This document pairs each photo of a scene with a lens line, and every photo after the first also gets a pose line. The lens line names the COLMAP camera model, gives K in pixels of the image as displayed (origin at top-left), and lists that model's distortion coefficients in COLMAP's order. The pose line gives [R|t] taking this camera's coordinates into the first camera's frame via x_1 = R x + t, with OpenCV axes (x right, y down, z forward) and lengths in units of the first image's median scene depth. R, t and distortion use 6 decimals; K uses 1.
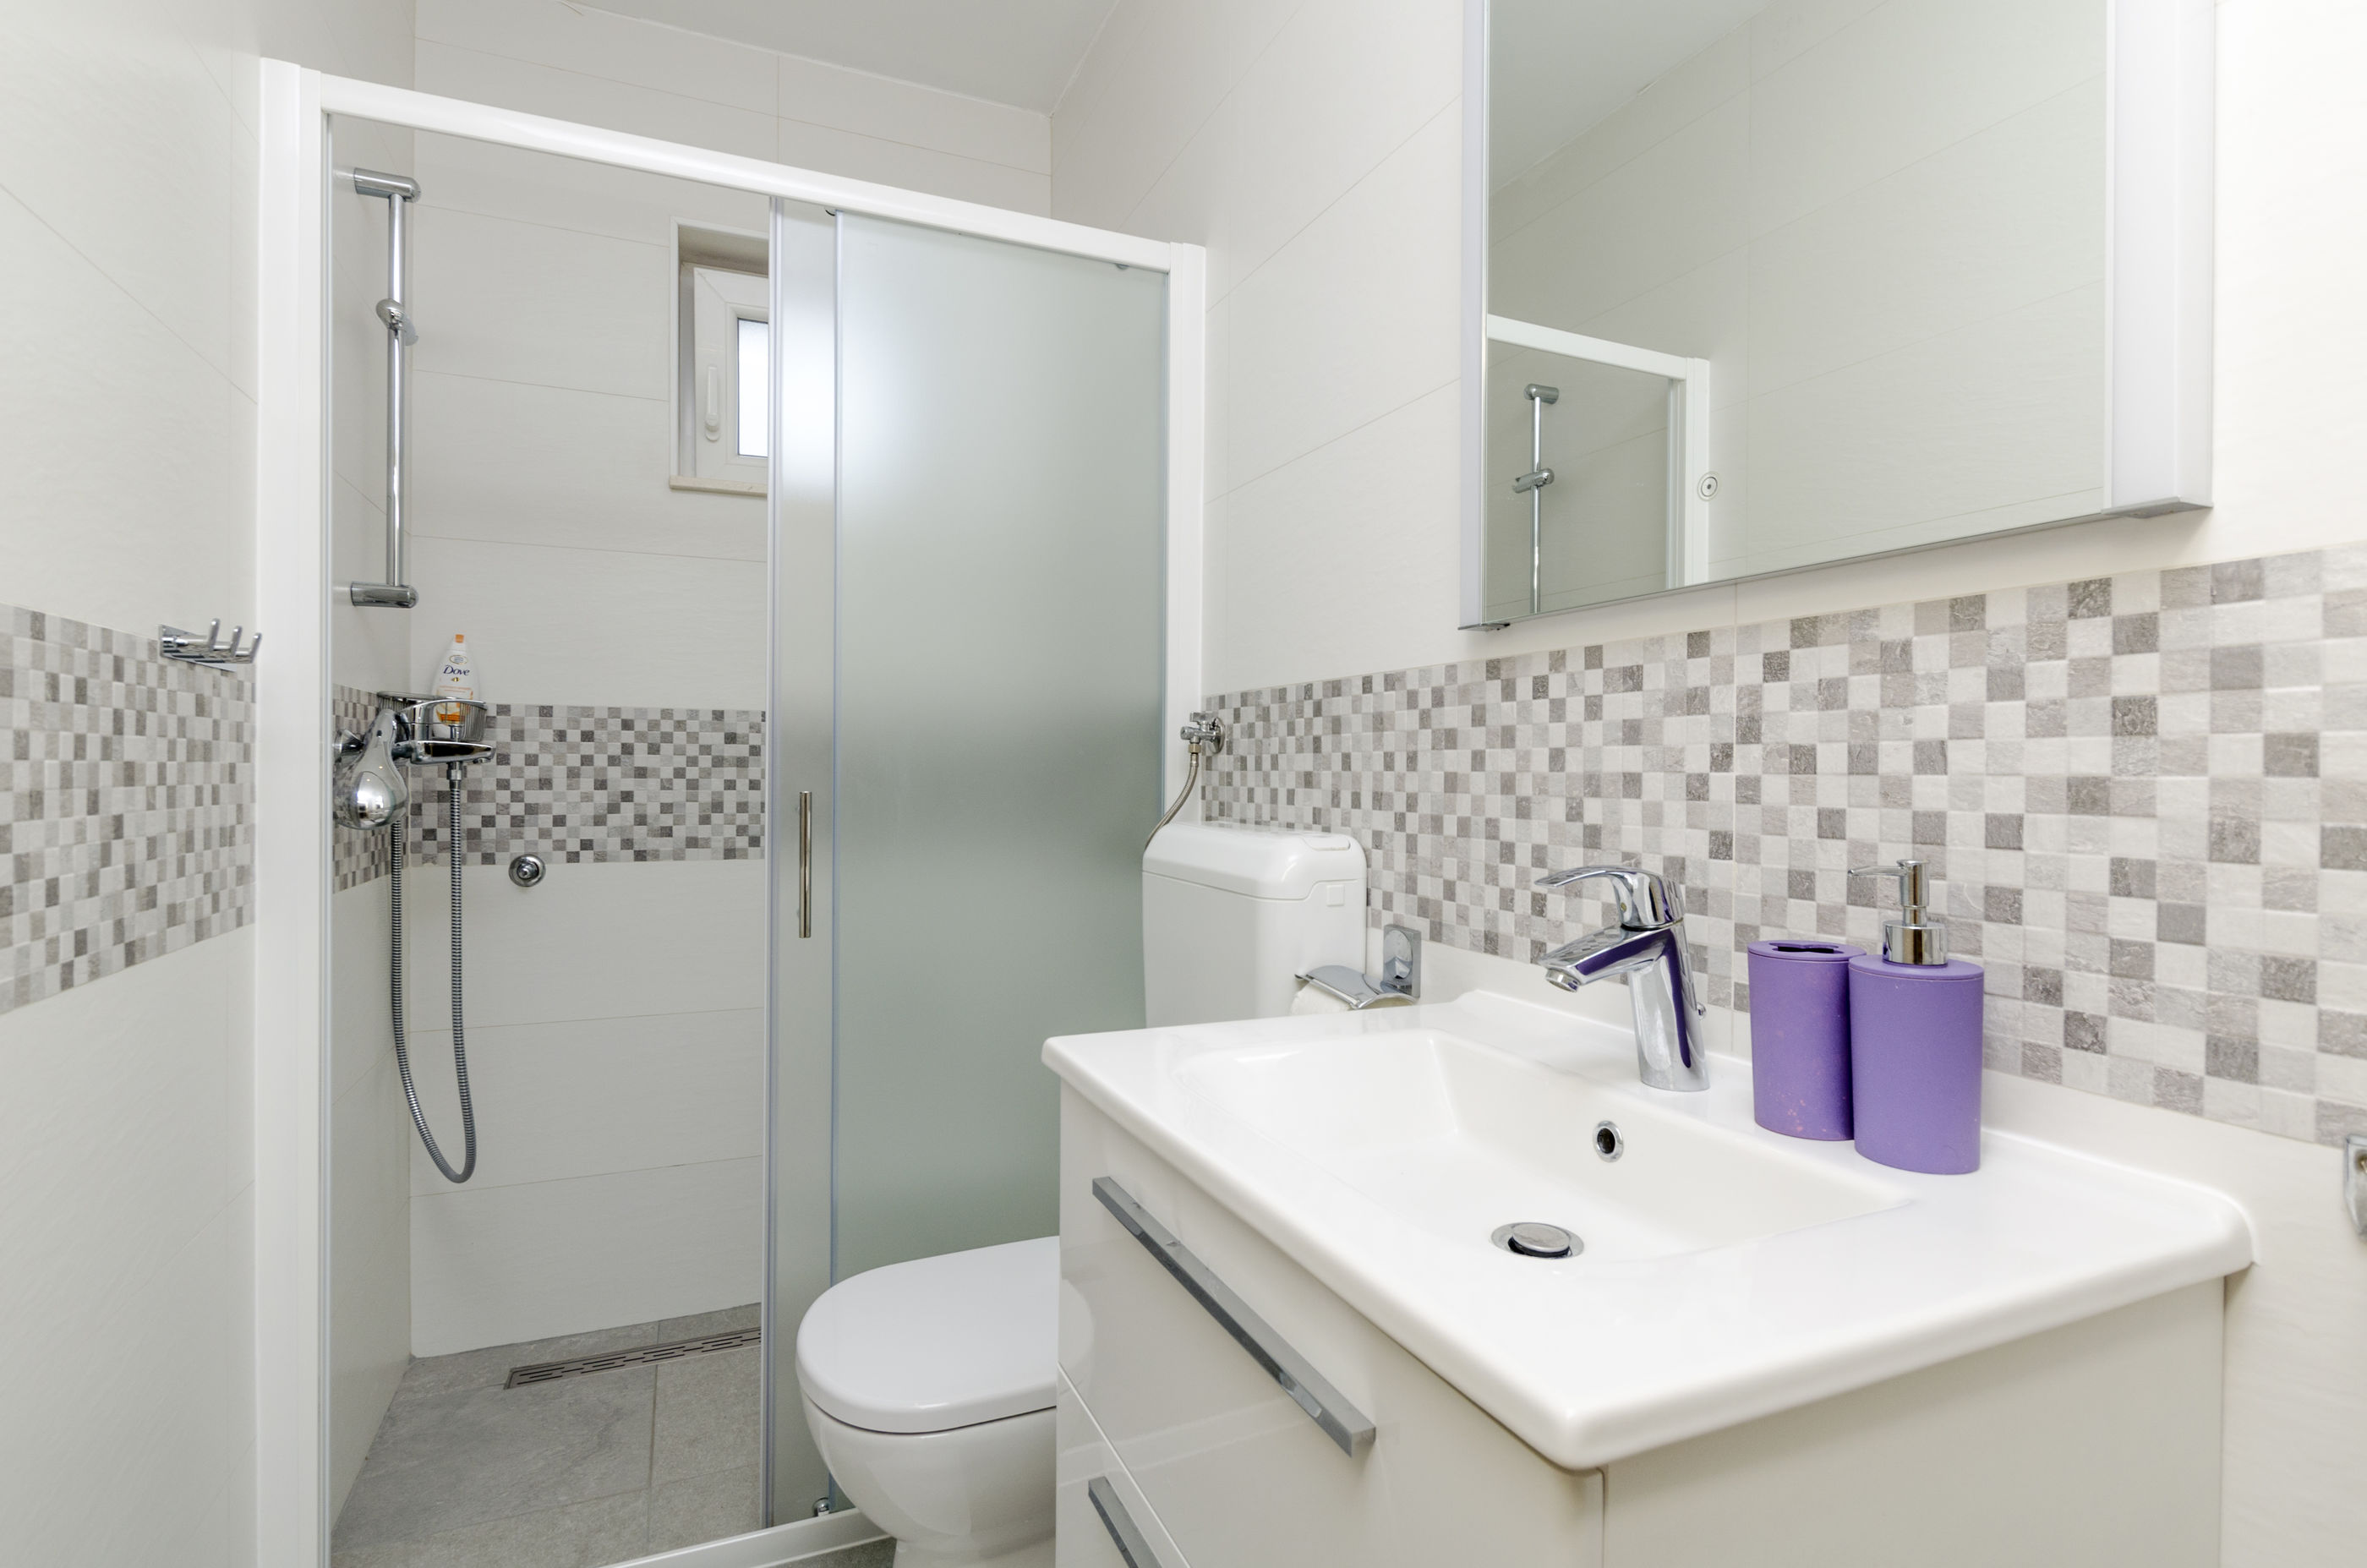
lens RADIAL K [[1128.9, 0, 1183.5], [0, 1128.9, 784.0], [0, 0, 1]] dist [0.004864, -0.006788]
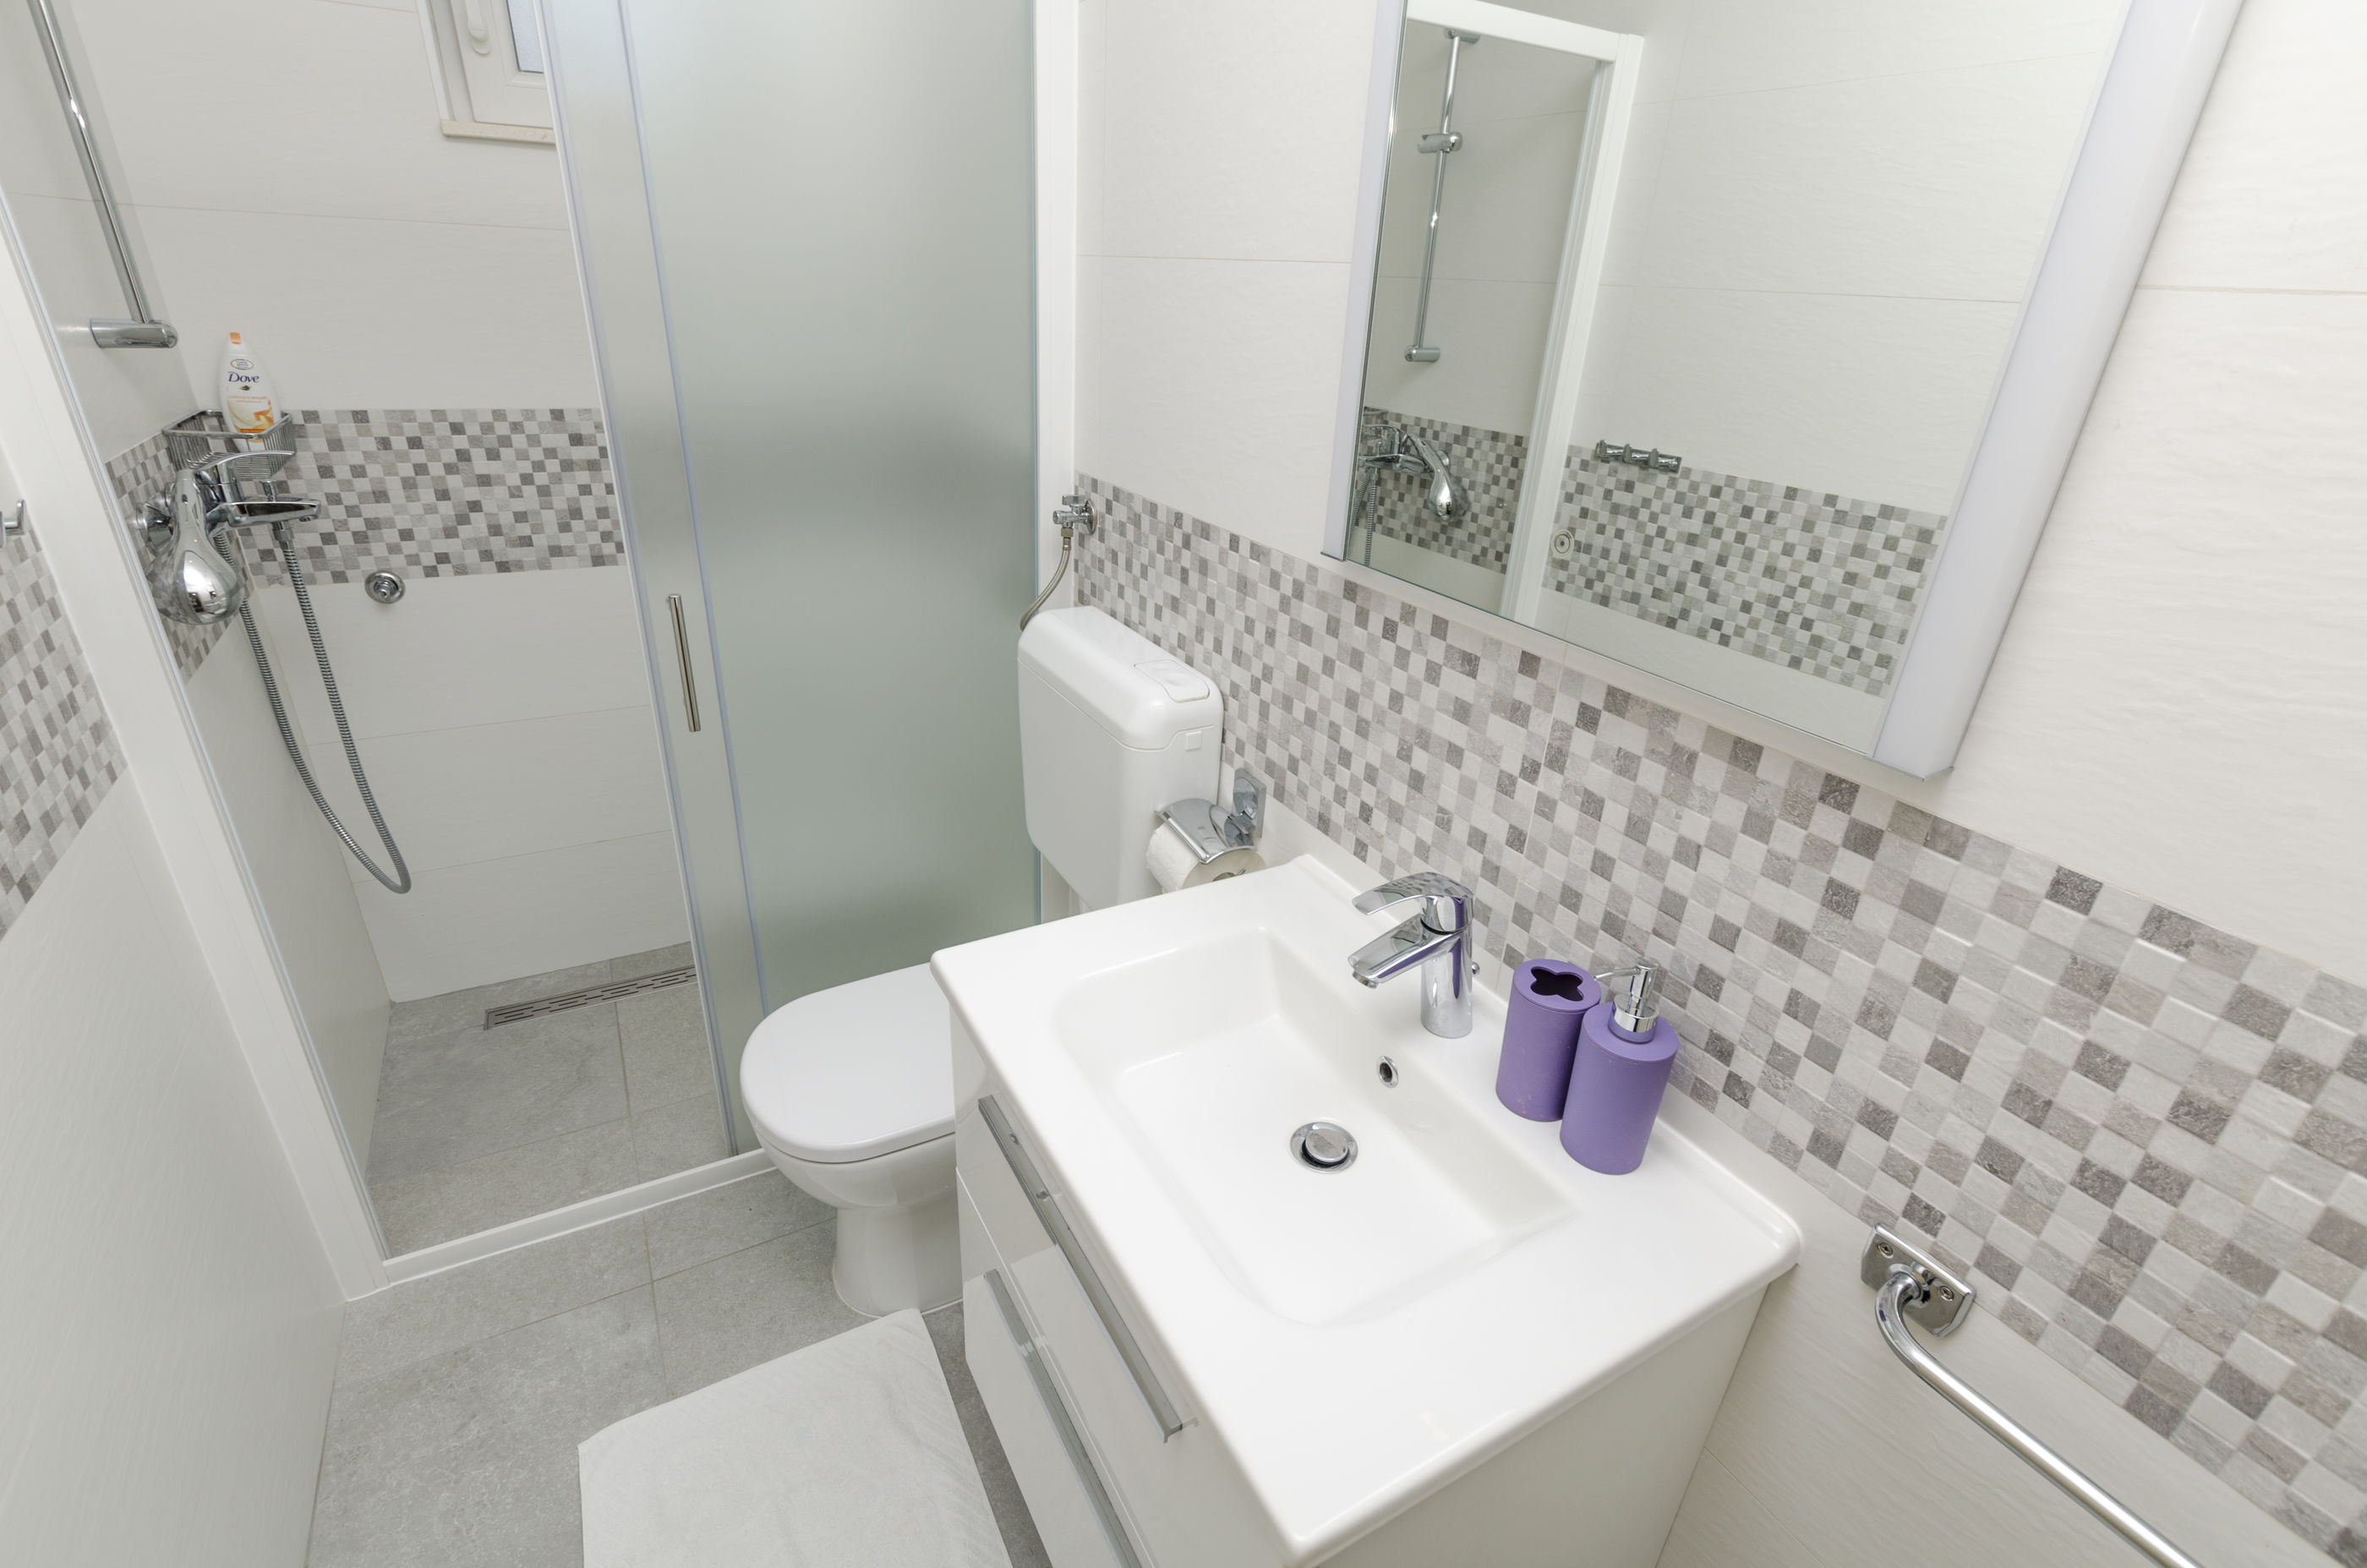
lens RADIAL K [[1065.4, 0, 1181.6], [0, 1065.4, 775.4], [0, 0, 1]] dist [-0.001081, -0.003174]
pose [[0.994364, -0.005181, 0.105893, 0.011072], [-0.039478, 0.908881, 0.415183, -0.266331], [-0.098395, -0.417023, 0.903554, 0.043127]]
